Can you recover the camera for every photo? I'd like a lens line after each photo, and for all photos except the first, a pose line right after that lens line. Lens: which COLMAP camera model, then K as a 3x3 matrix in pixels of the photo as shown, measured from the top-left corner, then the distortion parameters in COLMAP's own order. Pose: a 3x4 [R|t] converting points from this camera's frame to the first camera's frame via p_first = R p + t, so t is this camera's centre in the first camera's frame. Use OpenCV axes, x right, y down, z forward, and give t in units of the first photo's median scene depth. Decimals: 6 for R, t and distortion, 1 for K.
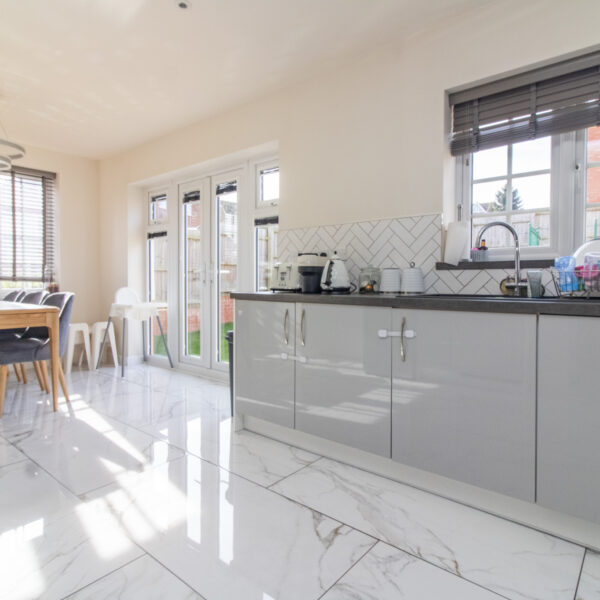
lens RADIAL K [[406.8, 0, 297.4], [0, 406.8, 291.5], [0, 0, 1]] dist [0.005946, 0.000633]
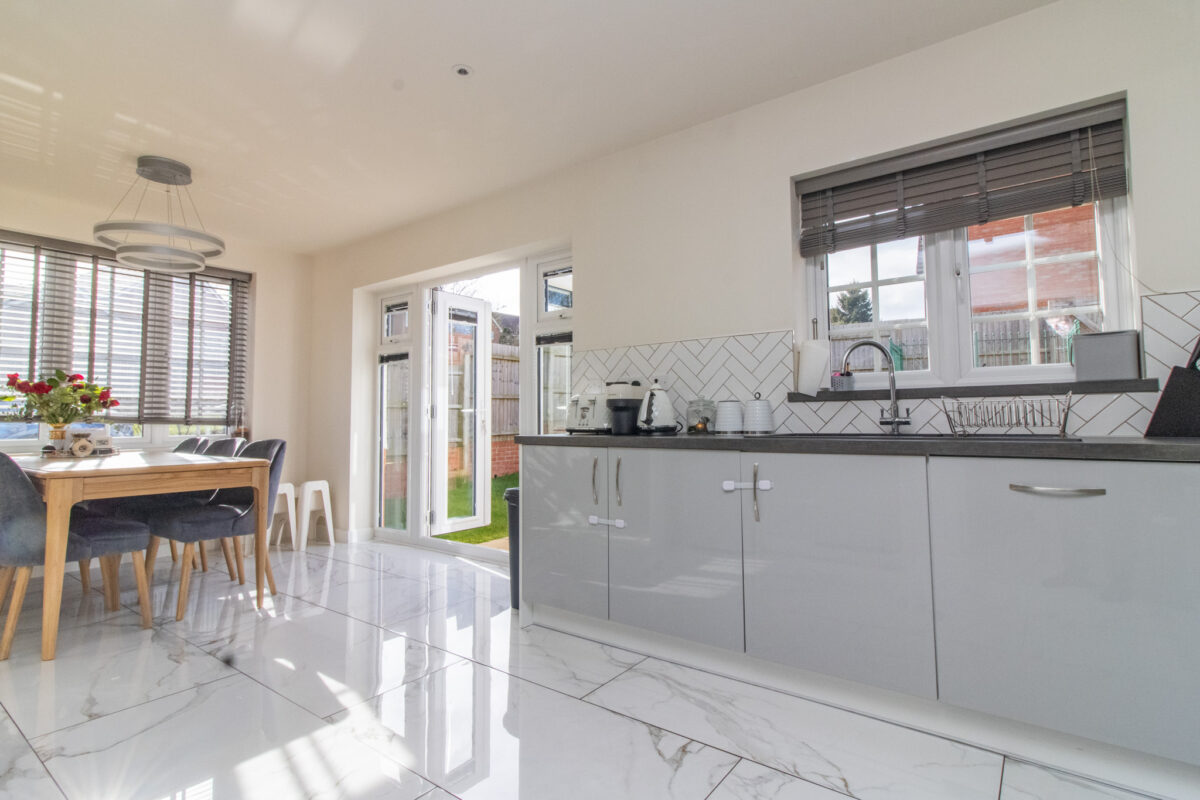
lens RADIAL K [[581.5, 0, 595.5], [0, 581.5, 389.3], [0, 0, 1]] dist [0.002977, 0.000803]
pose [[0.998724, -0.009306, 0.049639, -0.070267], [0.013174, 0.996853, -0.078173, 0.003617], [-0.048755, 0.078727, 0.995703, -0.071719]]
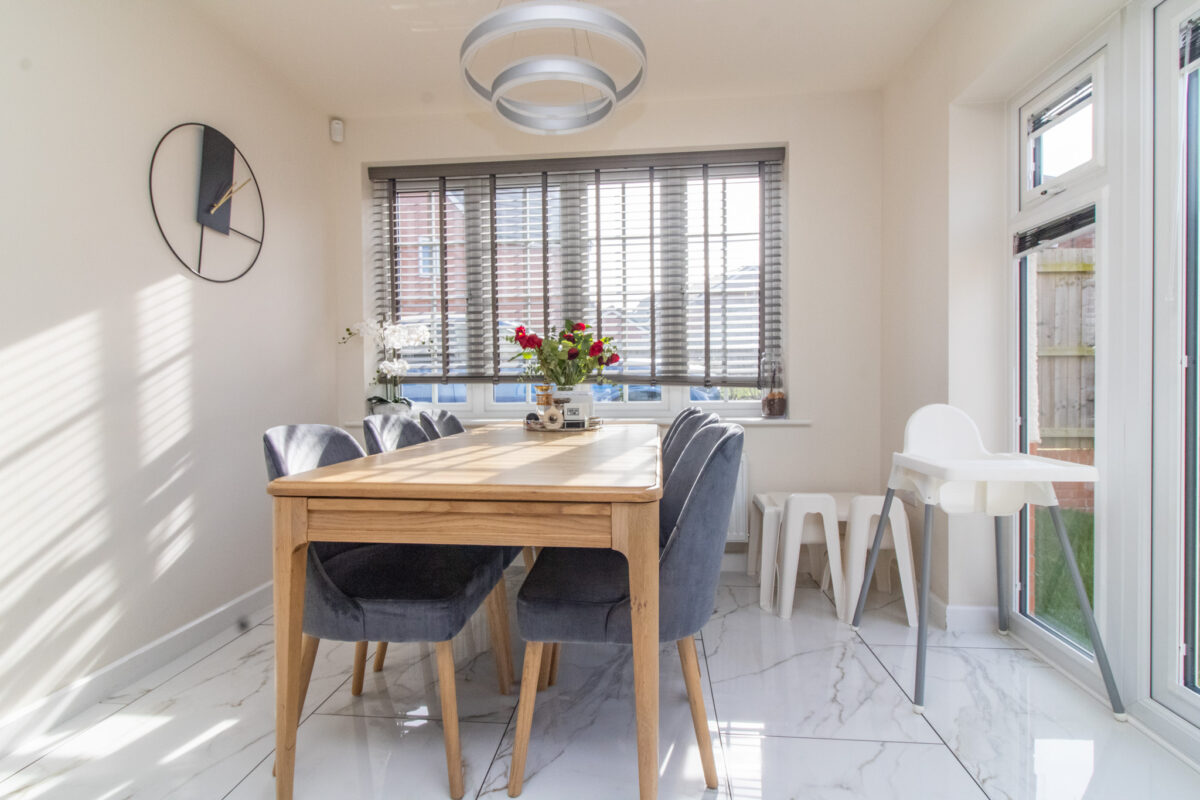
lens RADIAL K [[594.3, 0, 599.2], [0, 594.3, 390.3], [0, 0, 1]] dist [0.001433, 0.000392]
pose [[0.571711, 0.002820, -0.820450, -0.316049], [-0.009683, 0.999948, -0.003310, -0.029929], [0.820398, 0.009836, 0.571709, 0.861570]]
